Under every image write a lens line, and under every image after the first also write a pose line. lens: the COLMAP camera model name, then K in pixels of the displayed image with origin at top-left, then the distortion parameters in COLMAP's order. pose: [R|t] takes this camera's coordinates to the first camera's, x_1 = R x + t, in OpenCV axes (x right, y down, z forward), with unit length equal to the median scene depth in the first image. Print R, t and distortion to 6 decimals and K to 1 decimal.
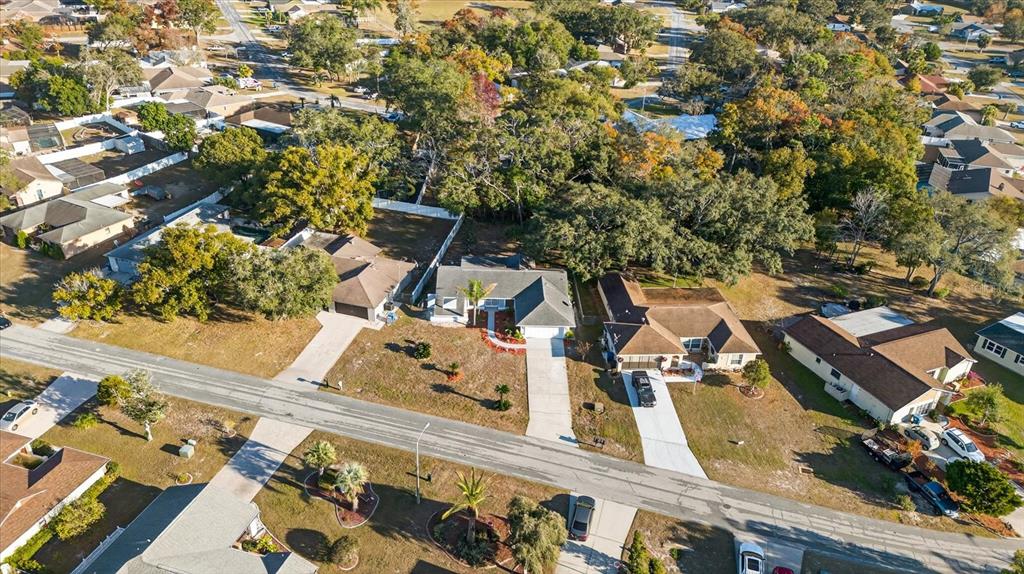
lens RADIAL K [[660.8, 0, 512.0], [0, 660.8, 287.0], [0, 0, 1]] dist [0.030073, -0.000936]
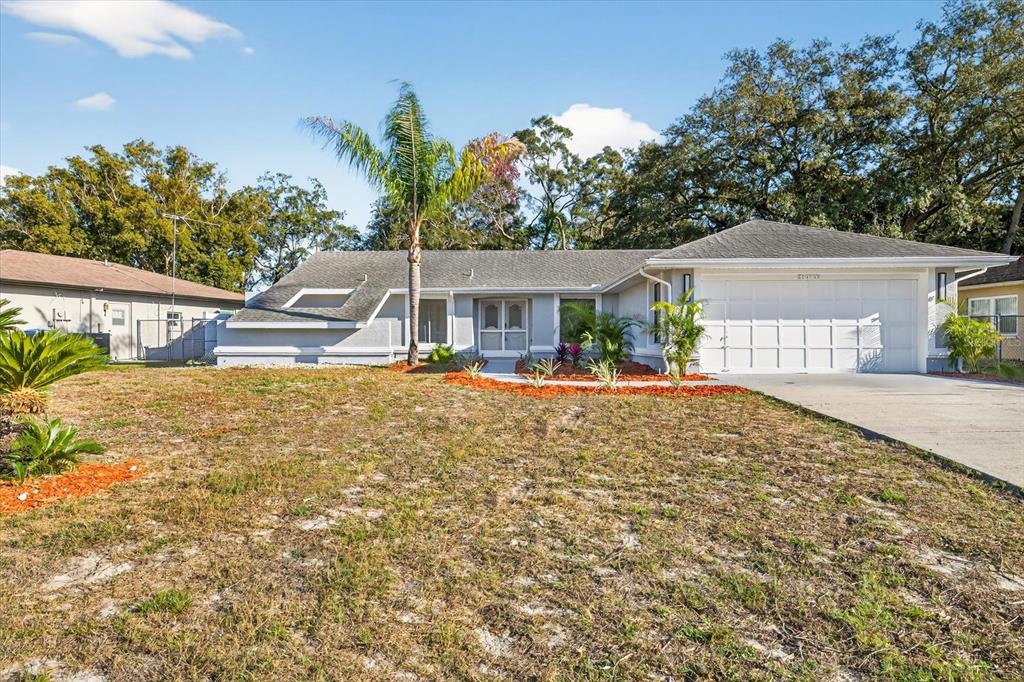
lens RADIAL K [[588.0, 0, 512.0], [0, 588.0, 341.0], [0, 0, 1]] dist [0.003078, 0.000719]
pose [[0.998906, -0.036282, -0.029504, -0.025110], [0.018053, 0.881187, -0.472423, 0.153420], [0.043139, 0.471373, 0.880878, 0.937609]]
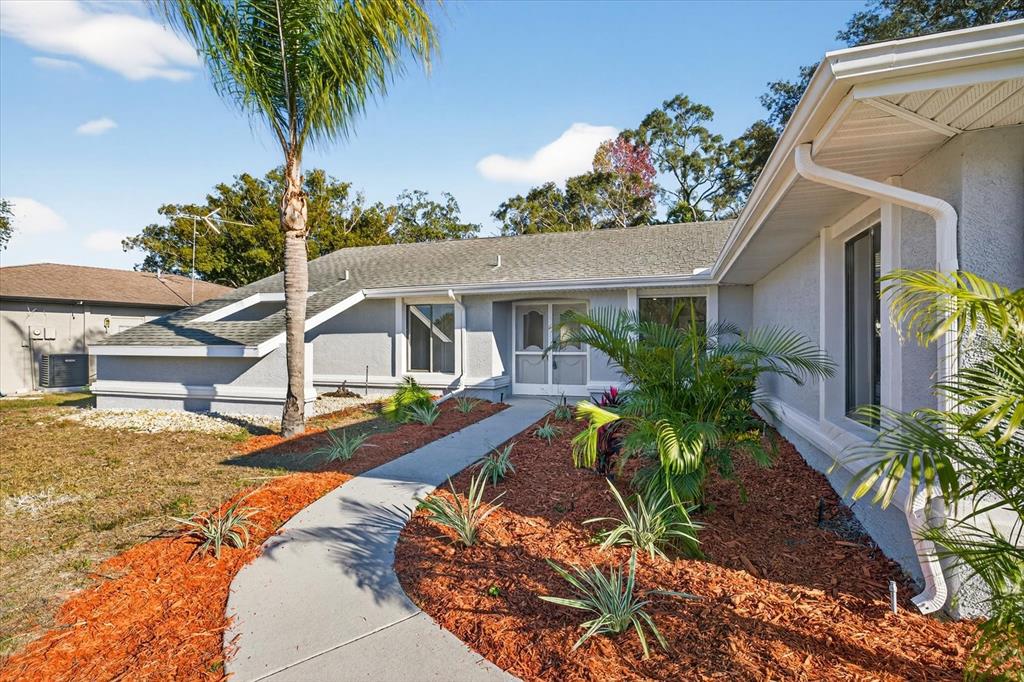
lens RADIAL K [[506.4, 0, 512.0], [0, 506.4, 341.0], [0, 0, 1]] dist [0.001046, 0.000104]
pose [[0.943910, -0.038780, -0.327917, -0.000570], [-0.123656, 0.879302, -0.459931, 0.088010], [0.306175, 0.474683, 0.825187, 1.046516]]
